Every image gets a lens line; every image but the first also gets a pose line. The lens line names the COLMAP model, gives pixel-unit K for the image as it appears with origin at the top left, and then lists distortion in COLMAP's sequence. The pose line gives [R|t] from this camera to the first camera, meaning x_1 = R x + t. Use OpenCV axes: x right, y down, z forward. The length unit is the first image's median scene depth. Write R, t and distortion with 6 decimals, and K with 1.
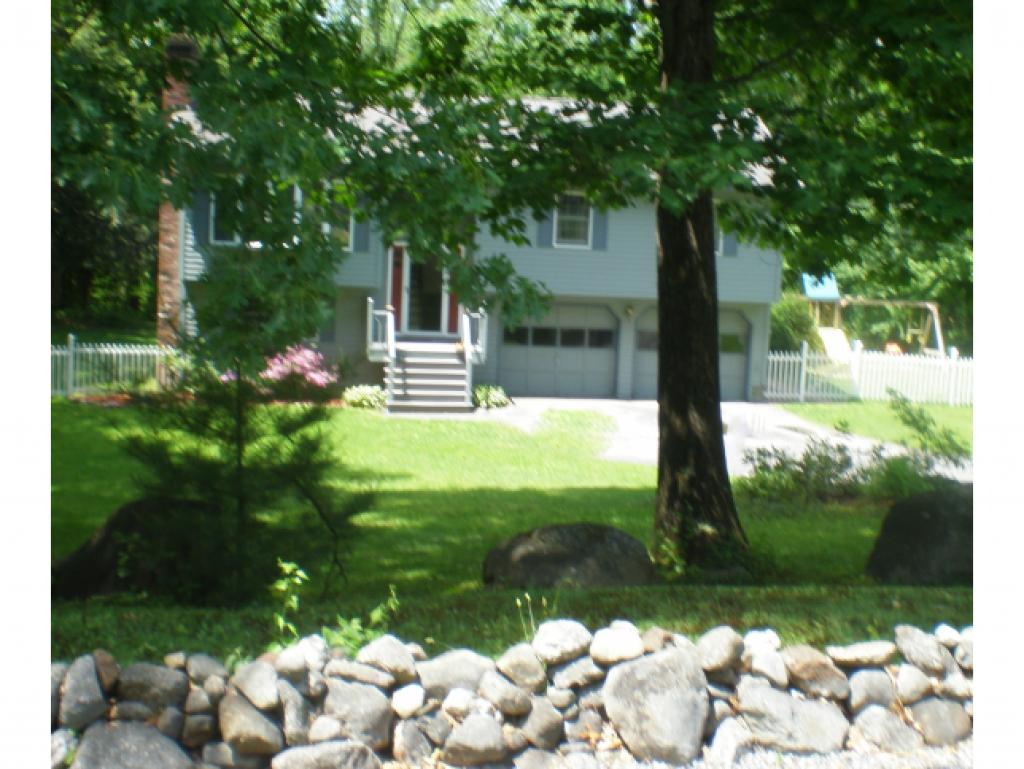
lens RADIAL K [[1089.0, 0, 512.0], [0, 1089.0, 384.5], [0, 0, 1]] dist [-0.095498, -0.010109]
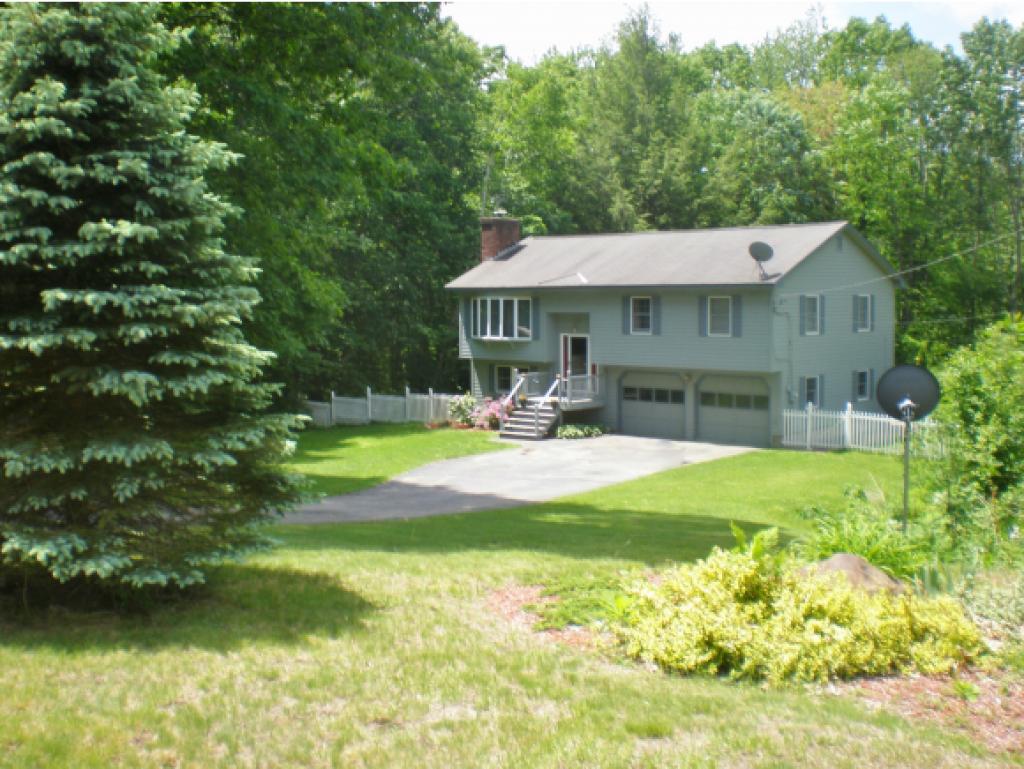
lens RADIAL K [[1089.0, 0, 512.0], [0, 1089.0, 384.5], [0, 0, 1]] dist [-0.095498, -0.010109]
pose [[0.646920, 0.009363, -0.762501, 1.010997], [-0.052080, 0.998132, -0.031929, -0.001438], [0.760777, 0.060367, 0.646199, -0.082094]]
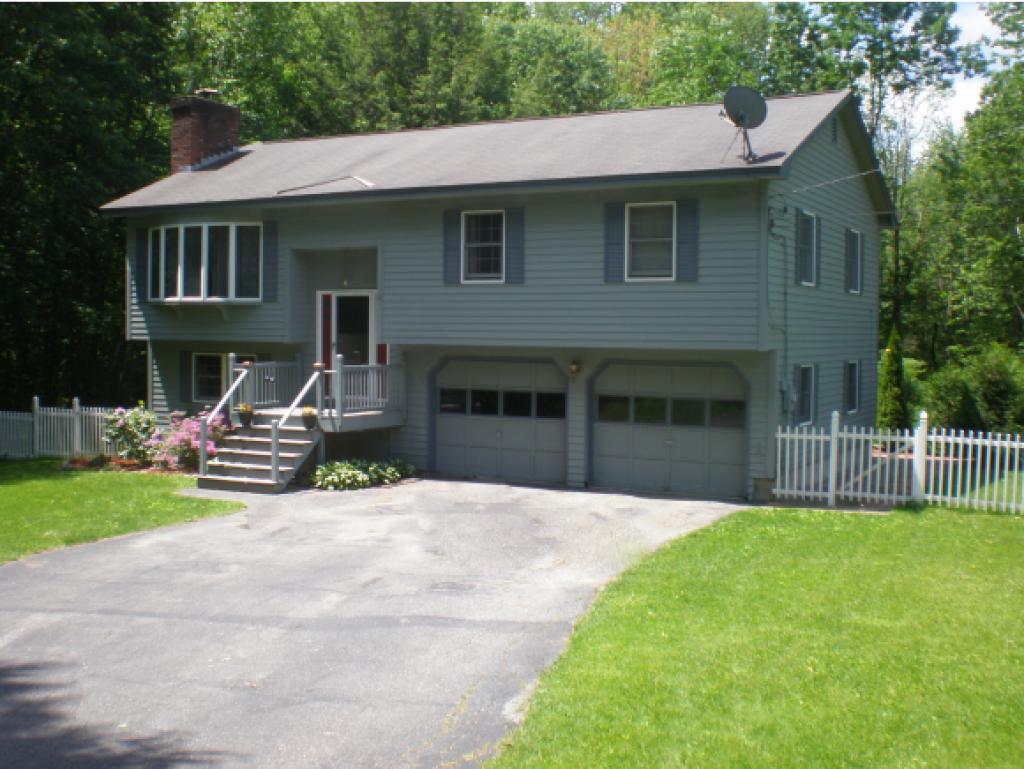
lens RADIAL K [[1089.0, 0, 512.0], [0, 1089.0, 384.5], [0, 0, 1]] dist [-0.095498, -0.010109]
pose [[0.824014, -0.009156, -0.566495, 0.475358], [-0.040804, 0.996314, -0.075456, 0.001009], [0.565098, 0.085292, 0.820603, 0.369043]]
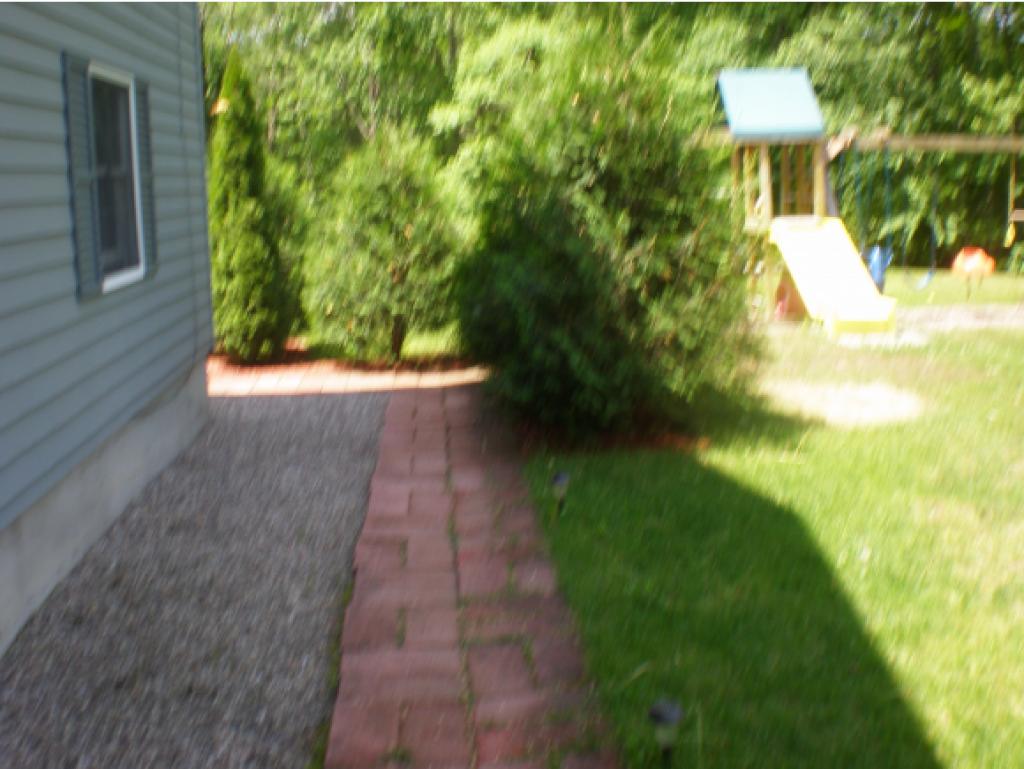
lens RADIAL K [[1089.0, 0, 512.0], [0, 1089.0, 384.5], [0, 0, 1]] dist [-0.095498, -0.010109]
pose [[0.998457, -0.054425, 0.011031, 0.293712], [0.053636, 0.996613, 0.062333, -0.038662], [-0.014386, -0.061646, 0.997994, 0.982856]]
